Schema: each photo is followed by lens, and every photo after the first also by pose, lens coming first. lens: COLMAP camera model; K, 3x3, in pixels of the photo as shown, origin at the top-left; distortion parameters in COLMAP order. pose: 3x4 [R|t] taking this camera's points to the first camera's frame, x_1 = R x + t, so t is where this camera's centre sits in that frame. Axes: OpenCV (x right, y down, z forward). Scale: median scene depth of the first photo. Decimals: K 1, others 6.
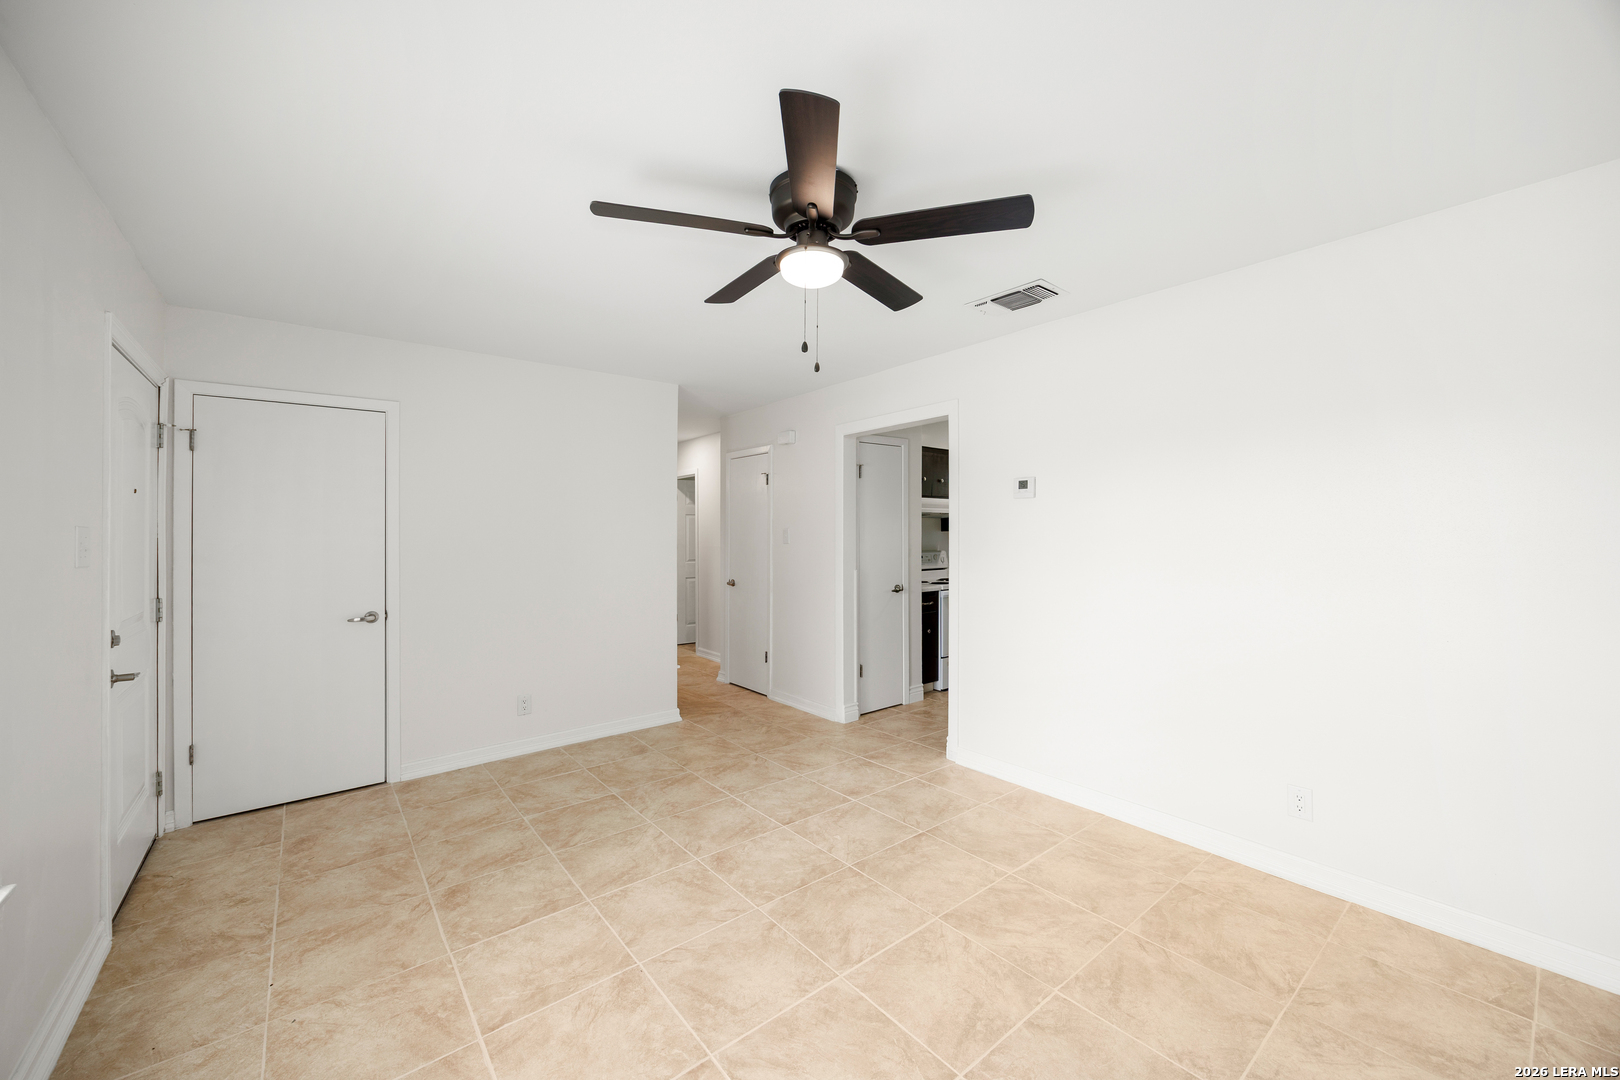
lens RADIAL K [[636.5, 0, 800.0], [0, 636.5, 539.8], [0, 0, 1]] dist [-0.004190, -0.000009]
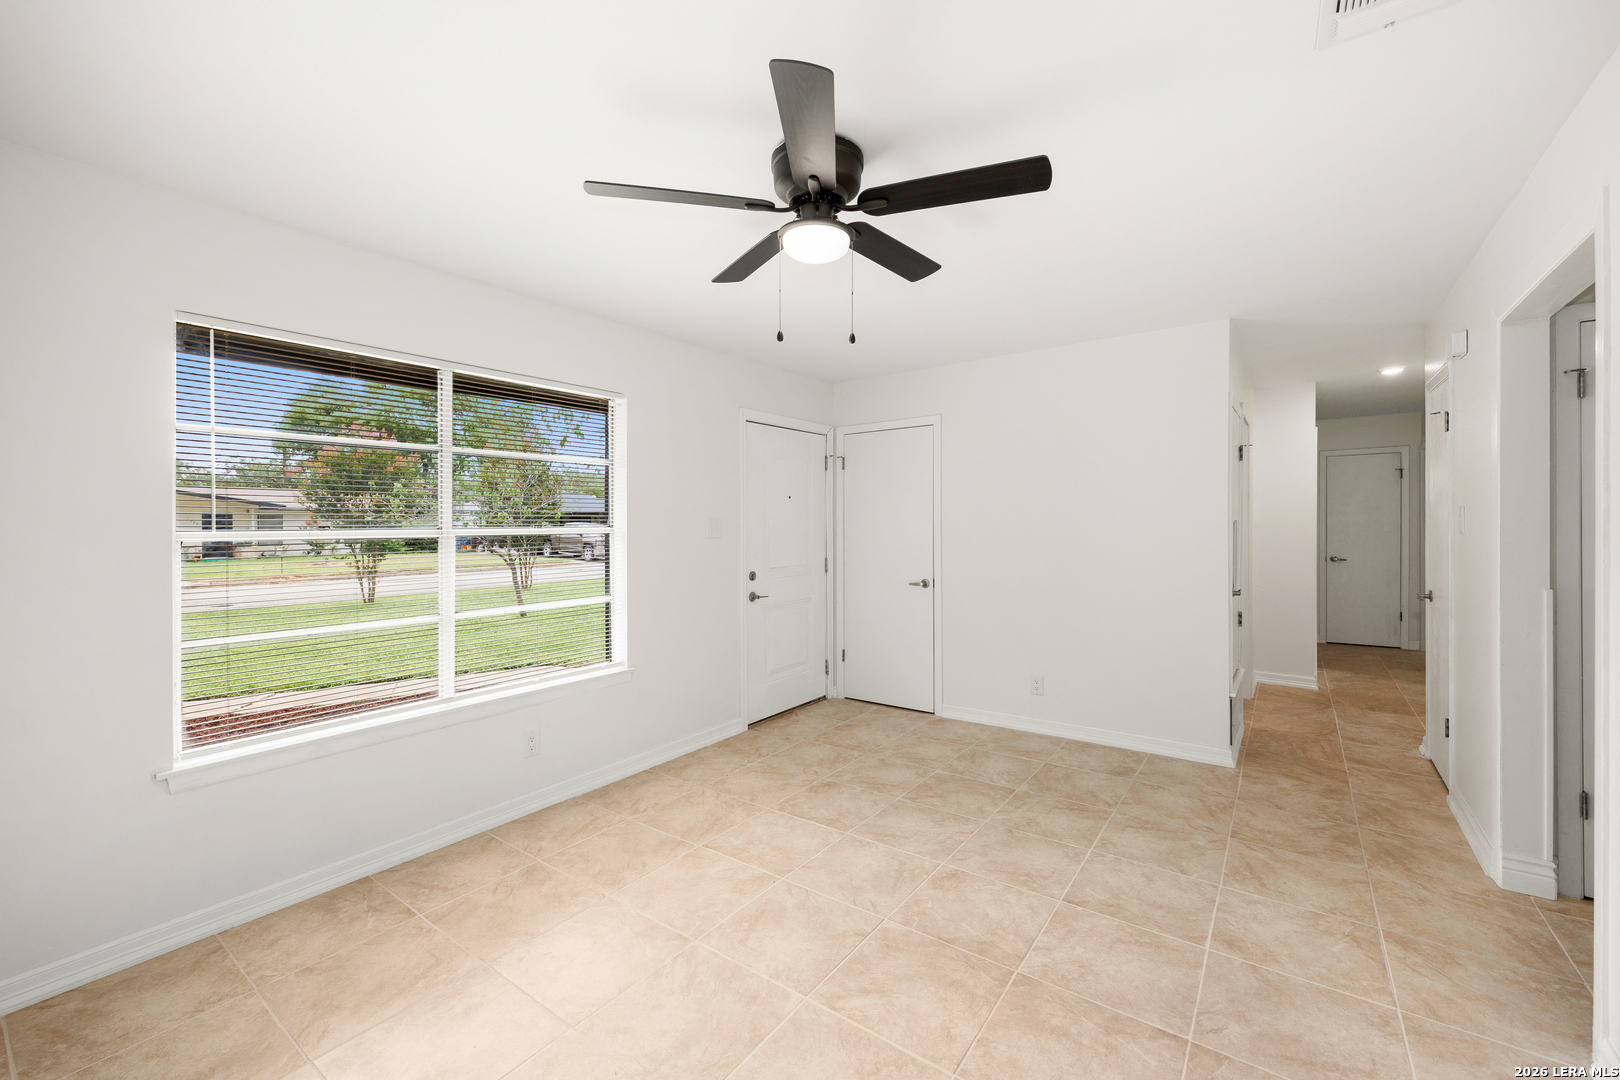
lens RADIAL K [[636.5, 0, 800.0], [0, 636.5, 539.8], [0, 0, 1]] dist [-0.004190, -0.000009]
pose [[0.257246, 0.030279, -0.965871, 0.556186], [-0.000148, 0.999510, 0.031294, -0.010664], [0.966346, -0.007908, 0.257125, 0.443804]]
